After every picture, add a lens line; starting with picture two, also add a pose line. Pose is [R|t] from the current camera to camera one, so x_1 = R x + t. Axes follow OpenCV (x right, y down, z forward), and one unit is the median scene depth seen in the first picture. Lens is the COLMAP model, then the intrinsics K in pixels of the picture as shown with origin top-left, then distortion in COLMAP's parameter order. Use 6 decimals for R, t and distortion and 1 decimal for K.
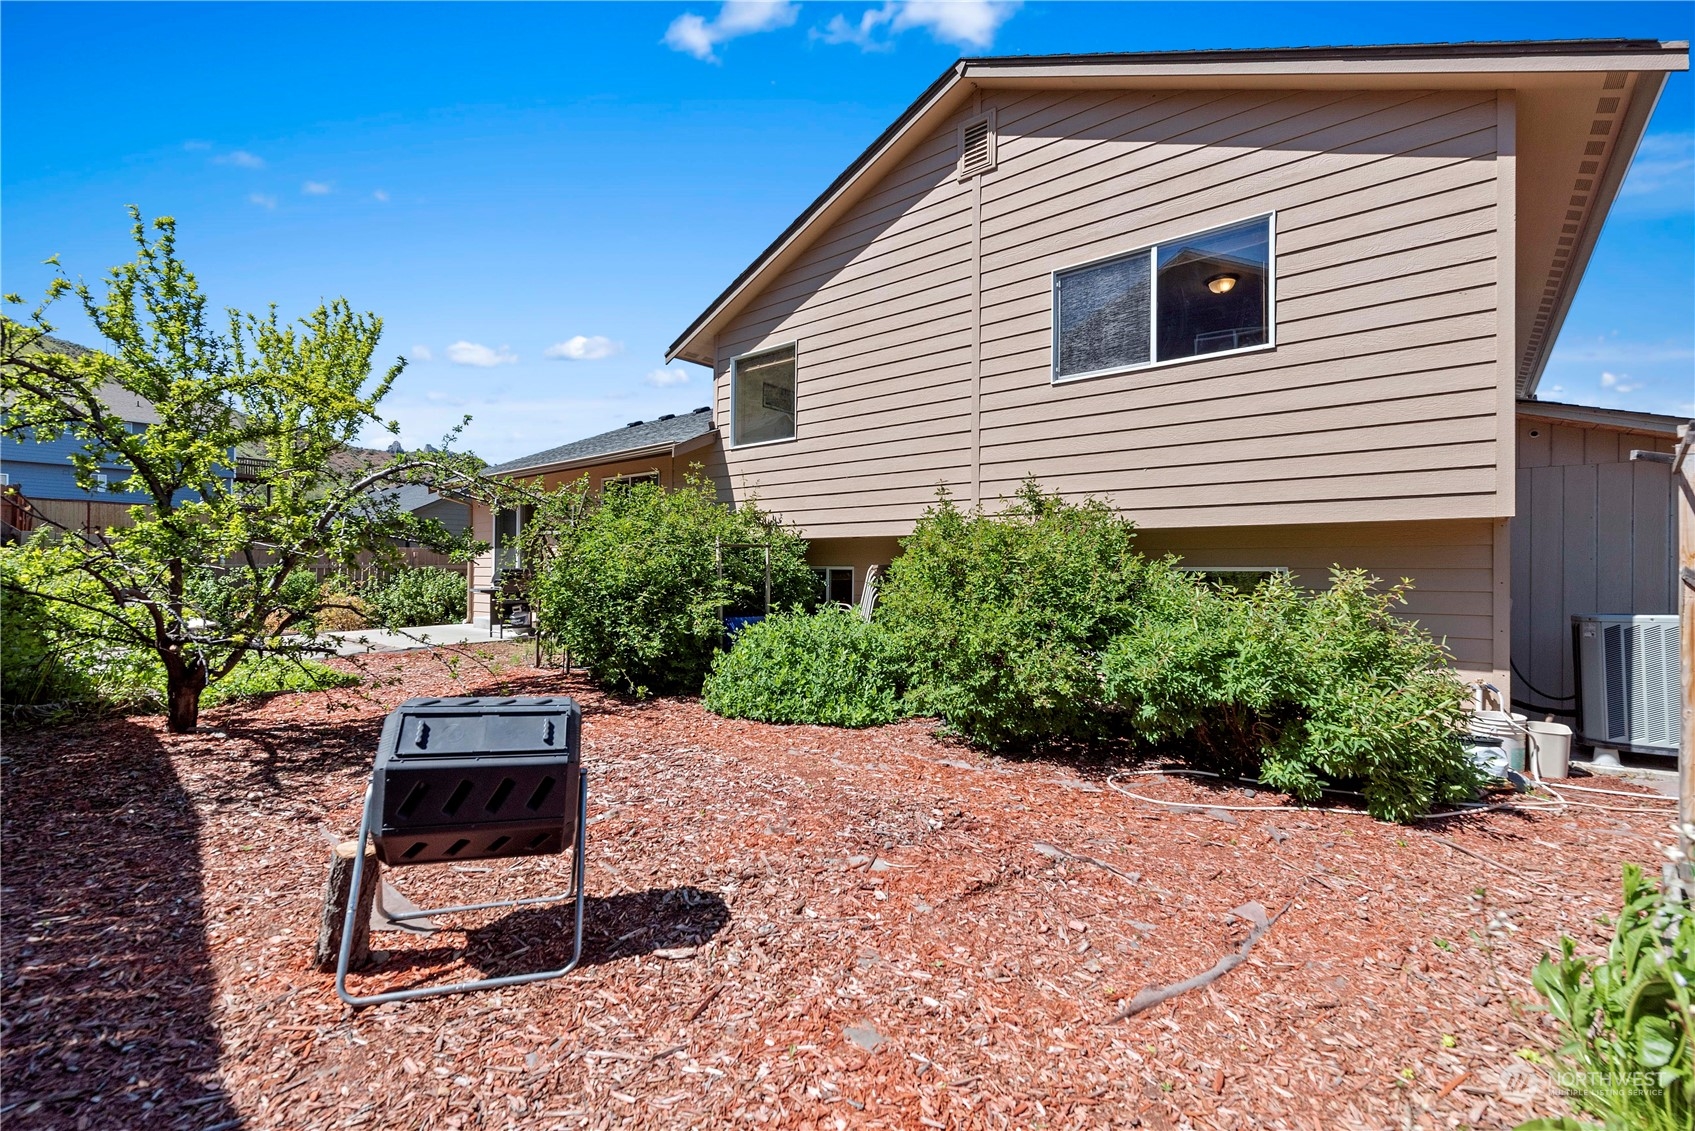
lens RADIAL K [[743.3, 0, 843.0], [0, 743.3, 563.4], [0, 0, 1]] dist [0.000744, 0.000911]
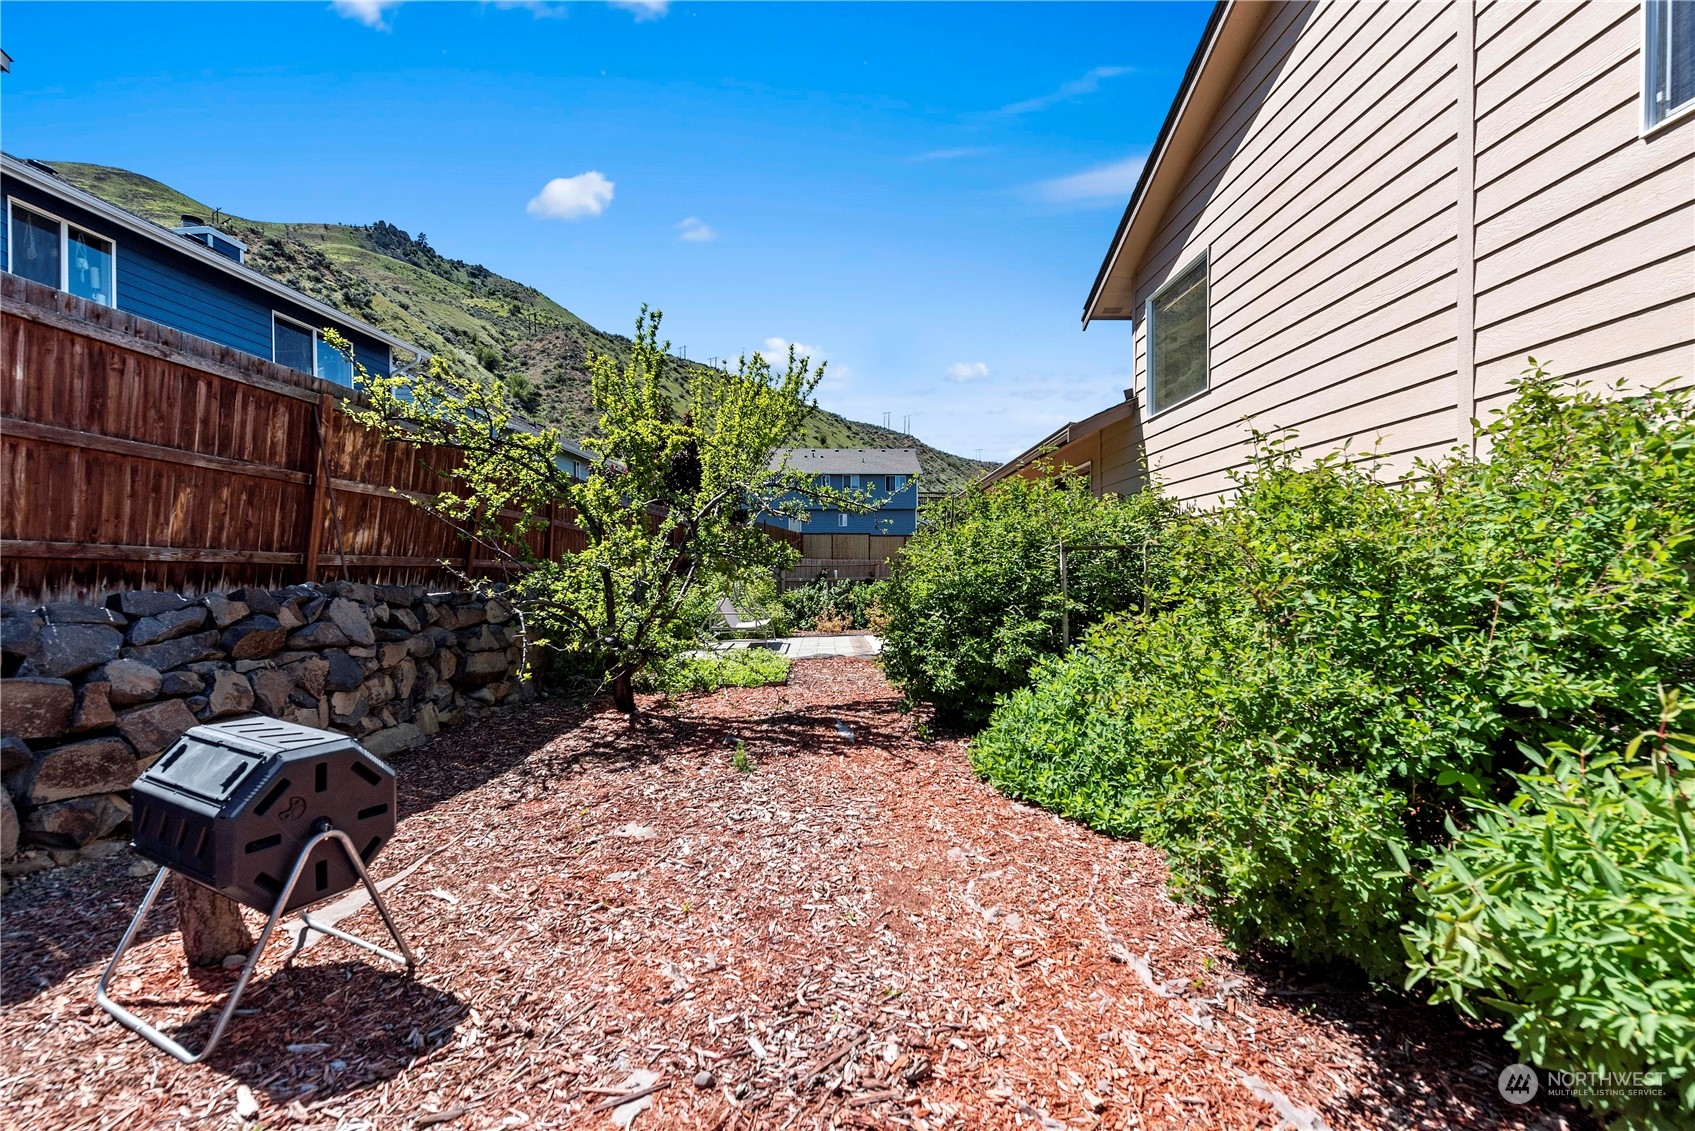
lens RADIAL K [[743.3, 0, 850.9], [0, 743.3, 582.5], [0, 0, 1]] dist [0.000744, 0.000911]
pose [[0.675556, -0.009236, -0.737251, 0.220019], [0.018077, 0.999828, 0.004039, 0.003951], [0.737087, -0.016056, 0.675607, 0.284594]]
